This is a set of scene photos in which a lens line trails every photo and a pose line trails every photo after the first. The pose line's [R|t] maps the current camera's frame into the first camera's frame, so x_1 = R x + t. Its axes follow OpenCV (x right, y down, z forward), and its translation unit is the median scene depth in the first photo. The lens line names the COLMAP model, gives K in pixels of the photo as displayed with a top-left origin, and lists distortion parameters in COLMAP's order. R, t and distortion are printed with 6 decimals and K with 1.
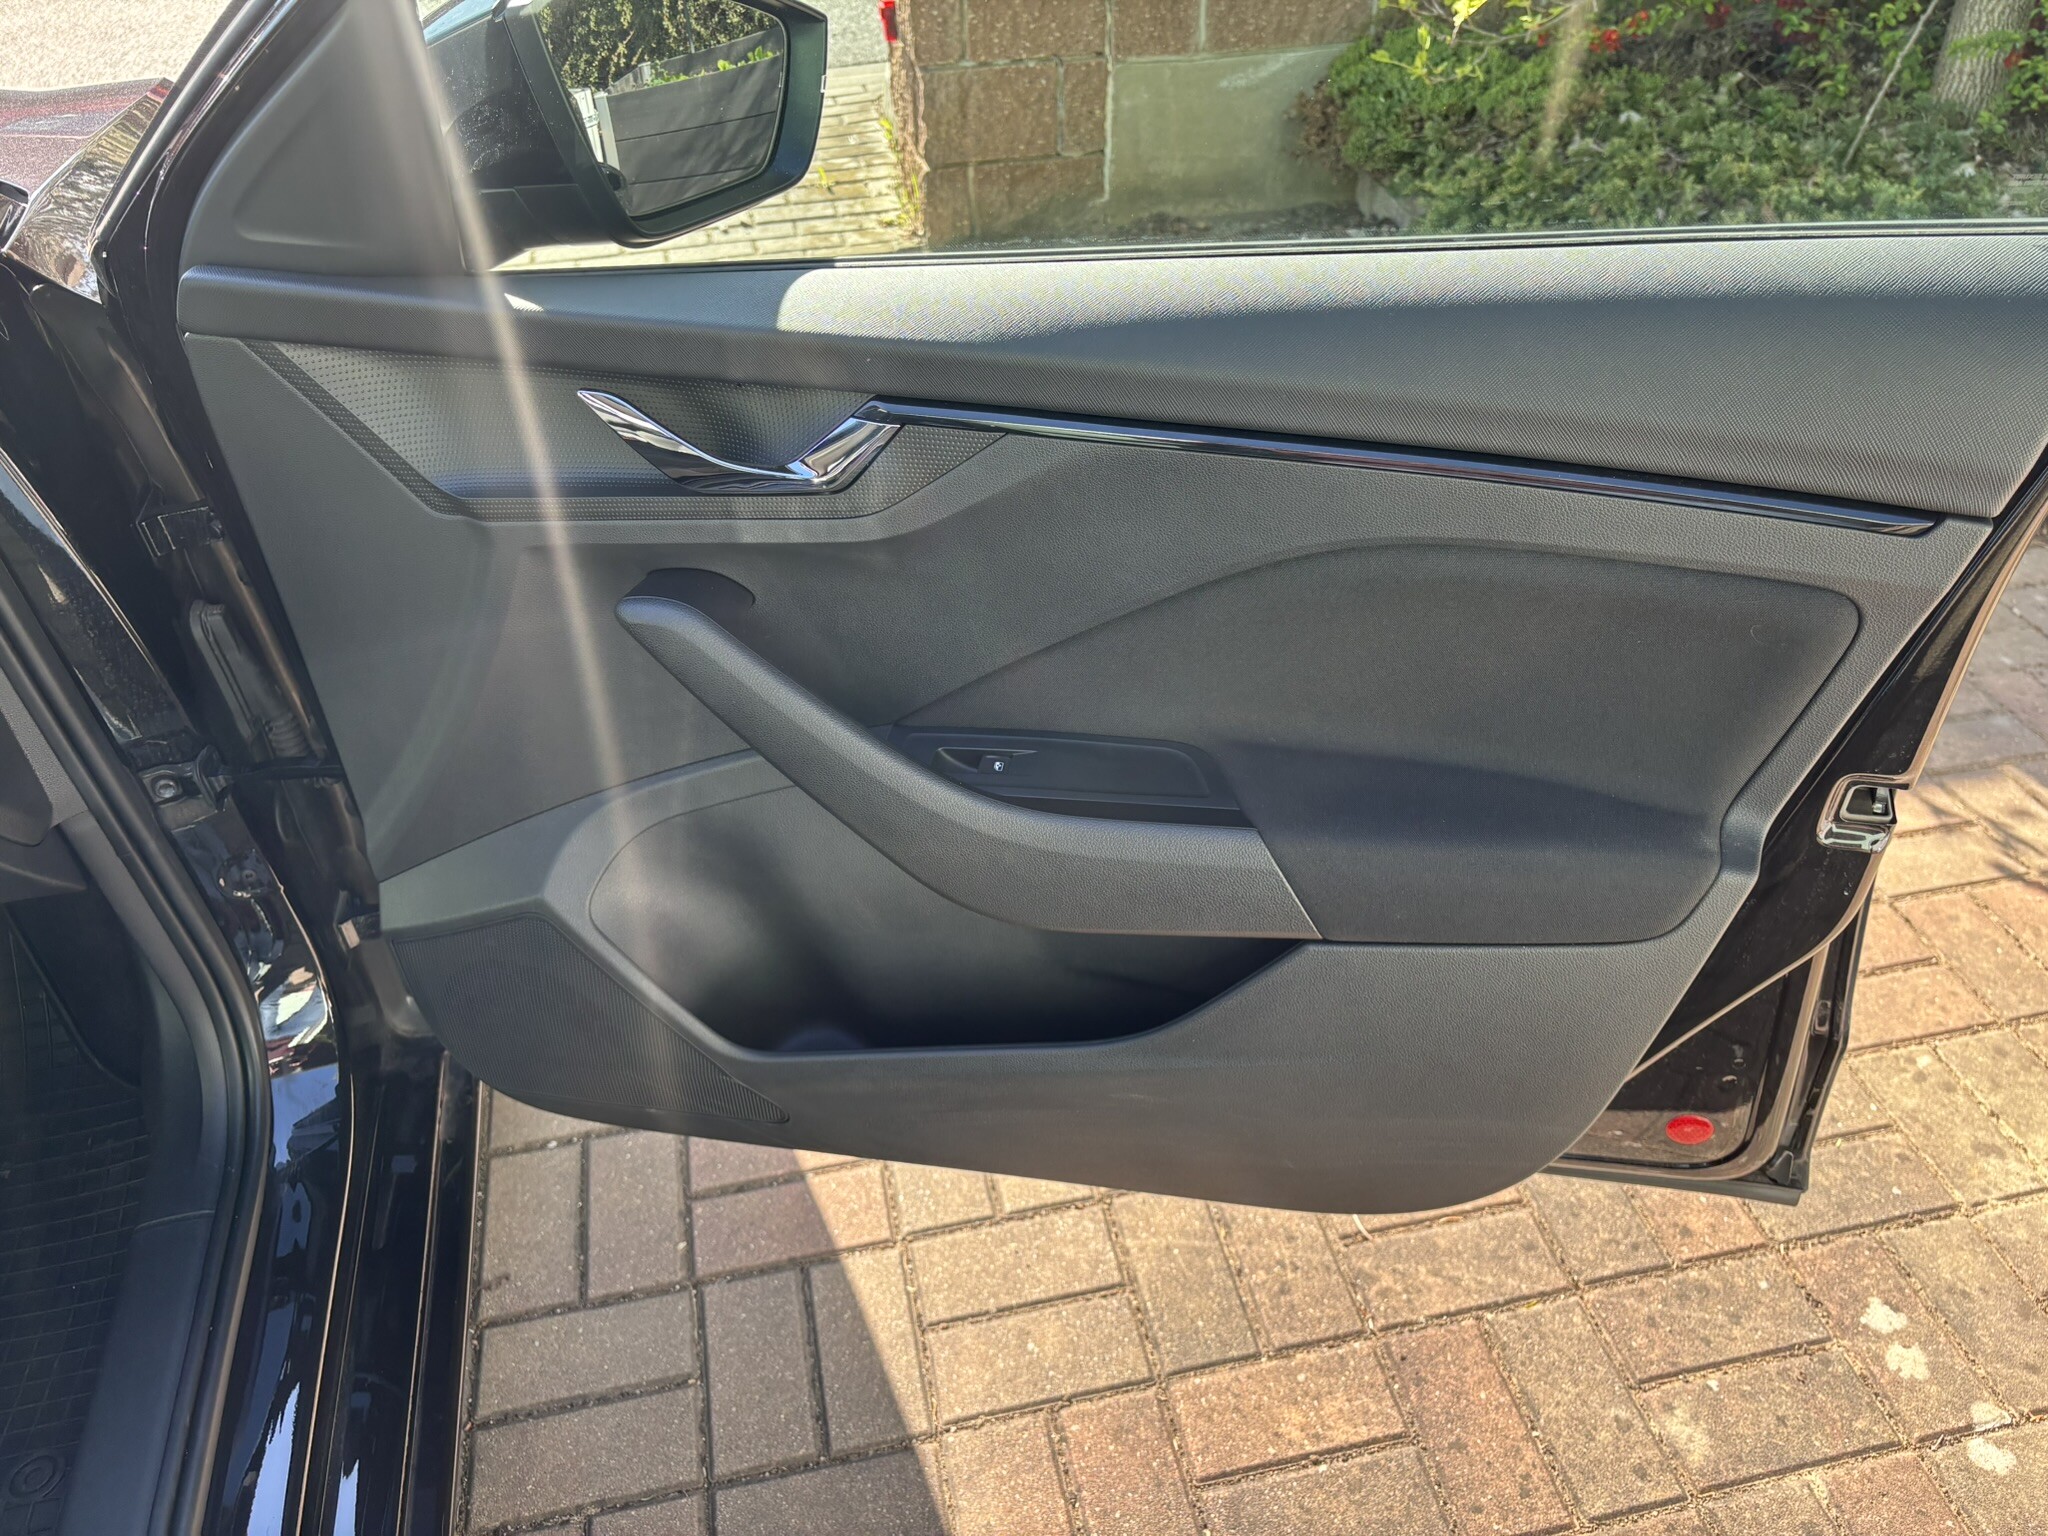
lens RADIAL K [[1559.0, 0, 1038.7], [0, 1559.0, 781.3], [0, 0, 1]] dist [0.000252, -0.018099]
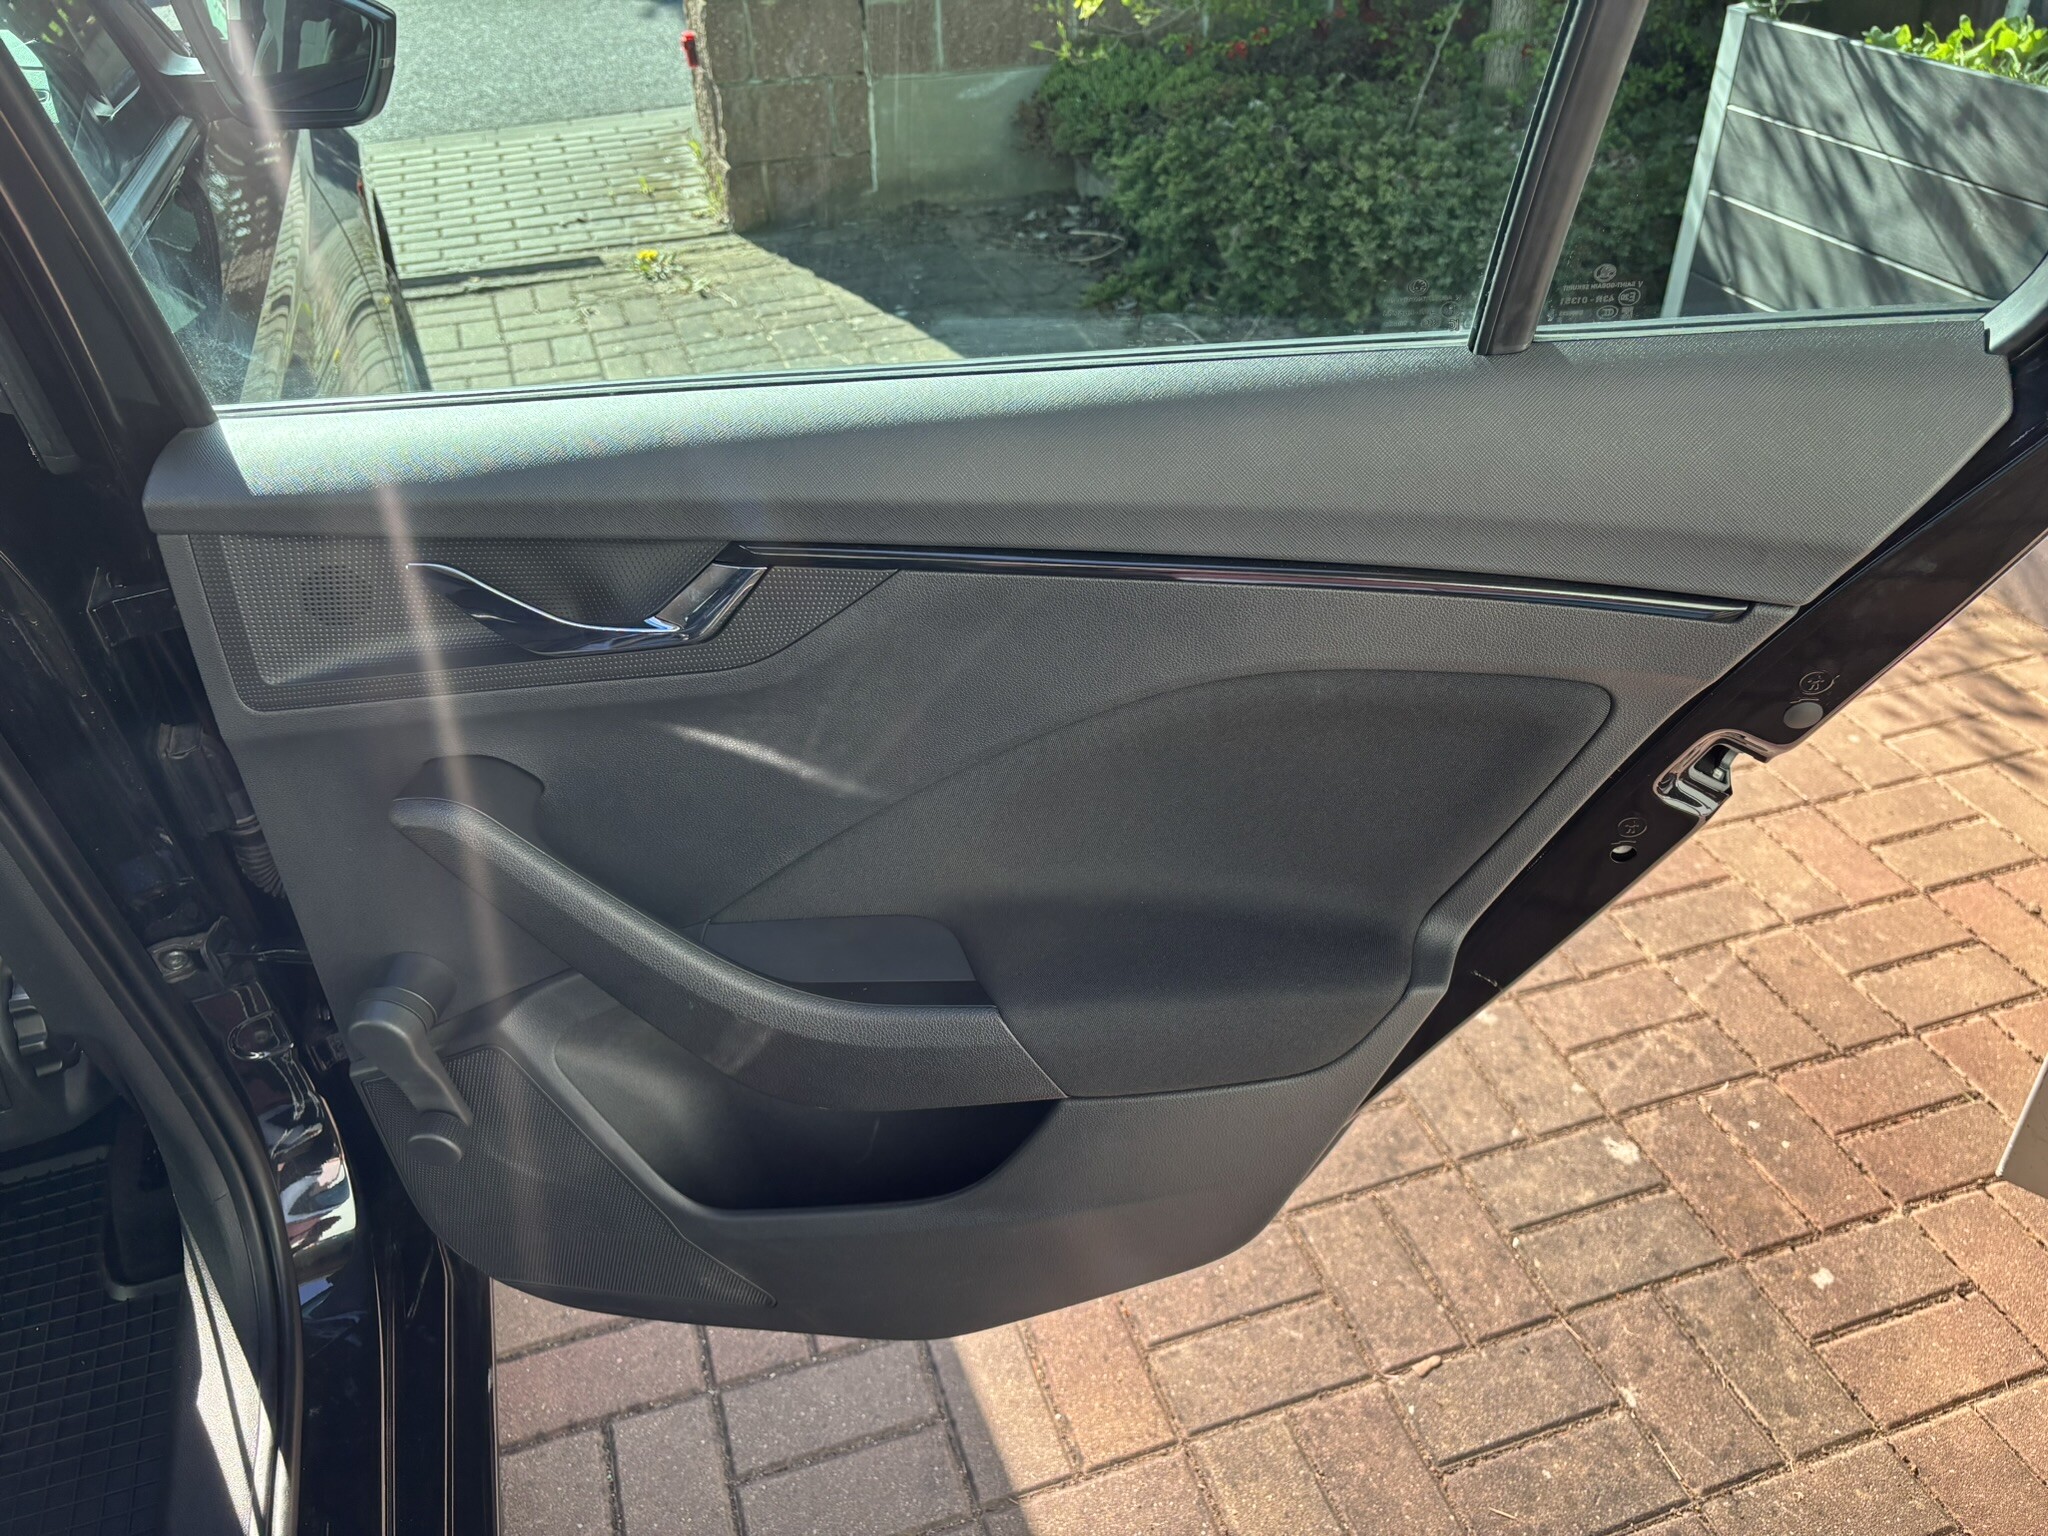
lens RADIAL K [[1559.0, 0, 1044.8], [0, 1559.0, 760.0], [0, 0, 1]] dist [0.000252, -0.018099]
pose [[0.993303, -0.062230, 0.097343, 0.030165], [0.067741, 0.996220, -0.054370, 0.170489], [-0.093592, 0.060600, 0.993765, -0.242939]]
